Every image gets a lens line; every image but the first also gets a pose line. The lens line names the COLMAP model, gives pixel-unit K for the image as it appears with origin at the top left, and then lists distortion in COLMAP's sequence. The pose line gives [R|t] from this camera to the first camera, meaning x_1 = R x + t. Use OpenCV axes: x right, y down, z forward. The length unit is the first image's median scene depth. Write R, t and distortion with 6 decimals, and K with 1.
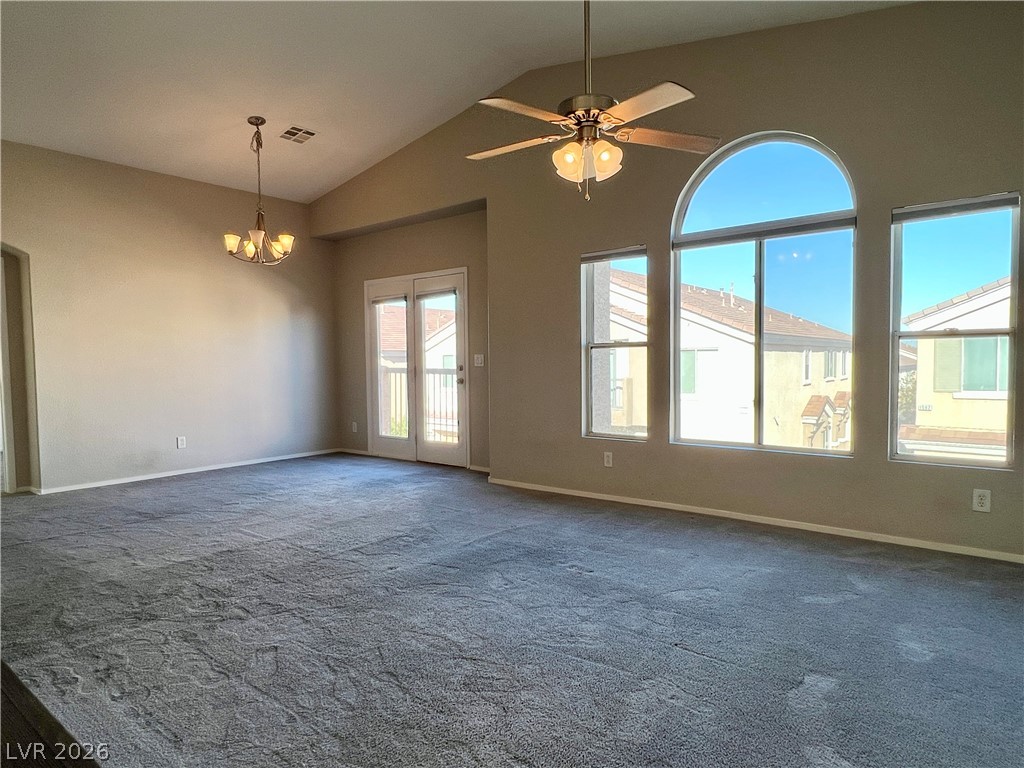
lens RADIAL K [[599.4, 0, 512.0], [0, 599.4, 384.0], [0, 0, 1]] dist [-0.000344, -0.000125]
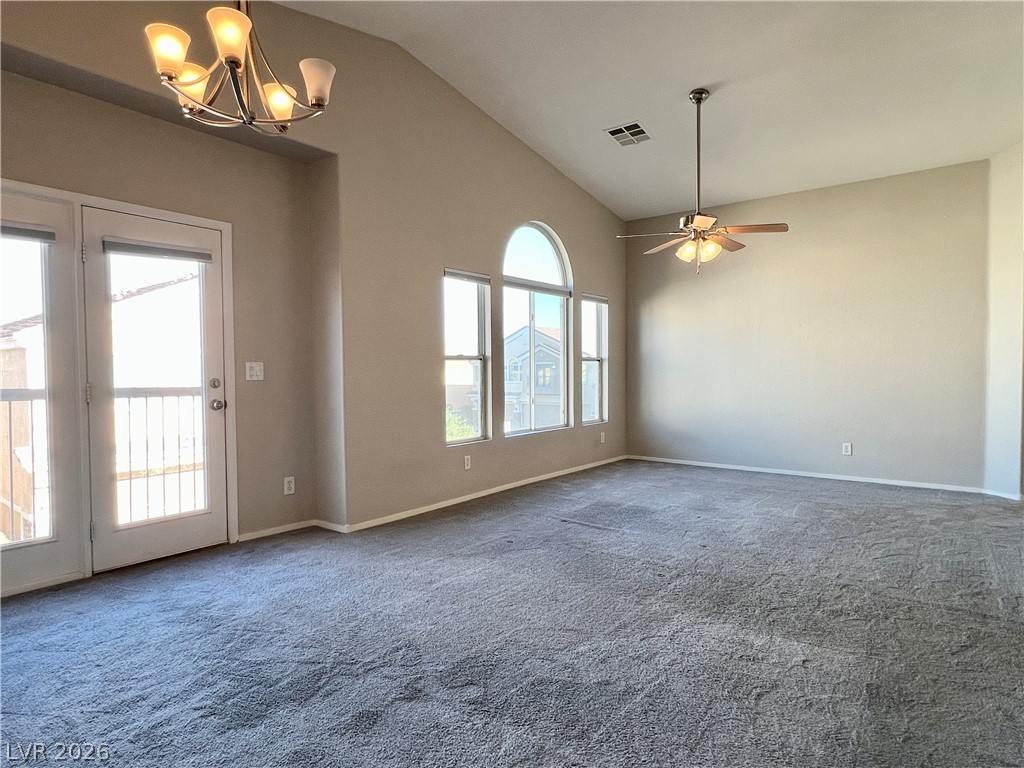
lens RADIAL K [[578.9, 0, 512.0], [0, 578.9, 384.0], [0, 0, 1]] dist [0.003018, 0.001133]
pose [[-0.007027, -0.006043, 0.999957, -0.691017], [0.053231, 0.998562, 0.006409, -0.014483], [-0.998558, 0.053274, -0.006695, 0.715588]]
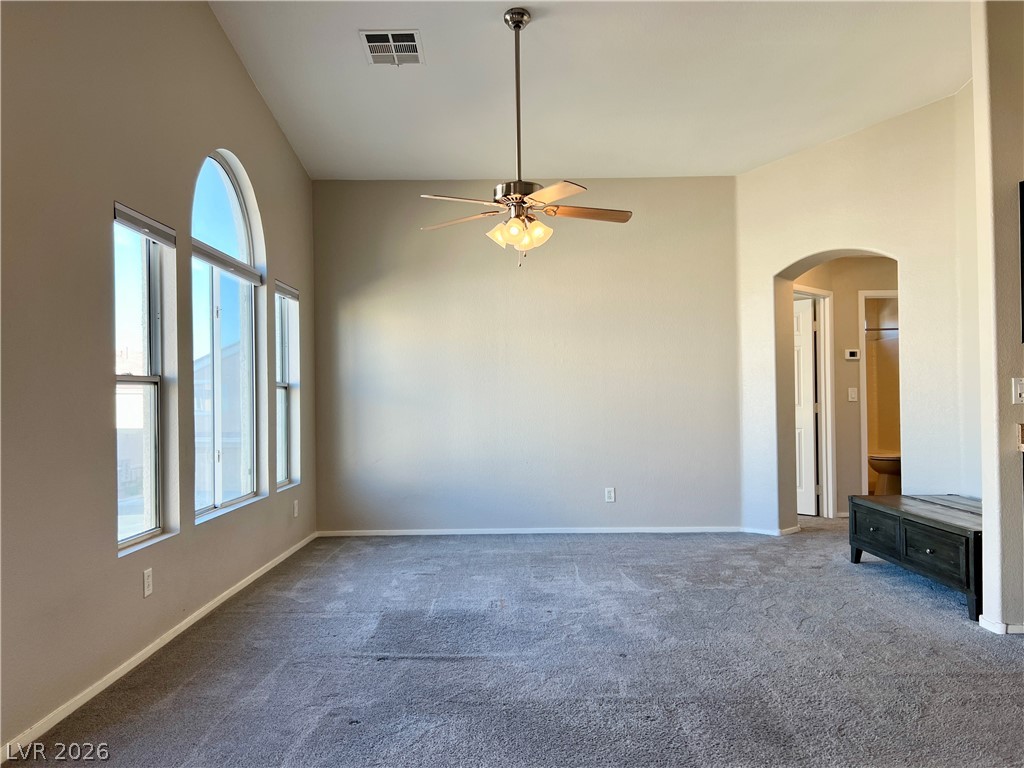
lens RADIAL K [[766.1, 0, 512.0], [0, 766.1, 384.0], [0, 0, 1]] dist [0.075349, -0.101556]
pose [[-0.612957, 0.040649, 0.789070, -0.487839], [0.061299, 0.998112, -0.003800, -0.028218], [-0.787735, 0.046040, -0.614292, 0.913918]]
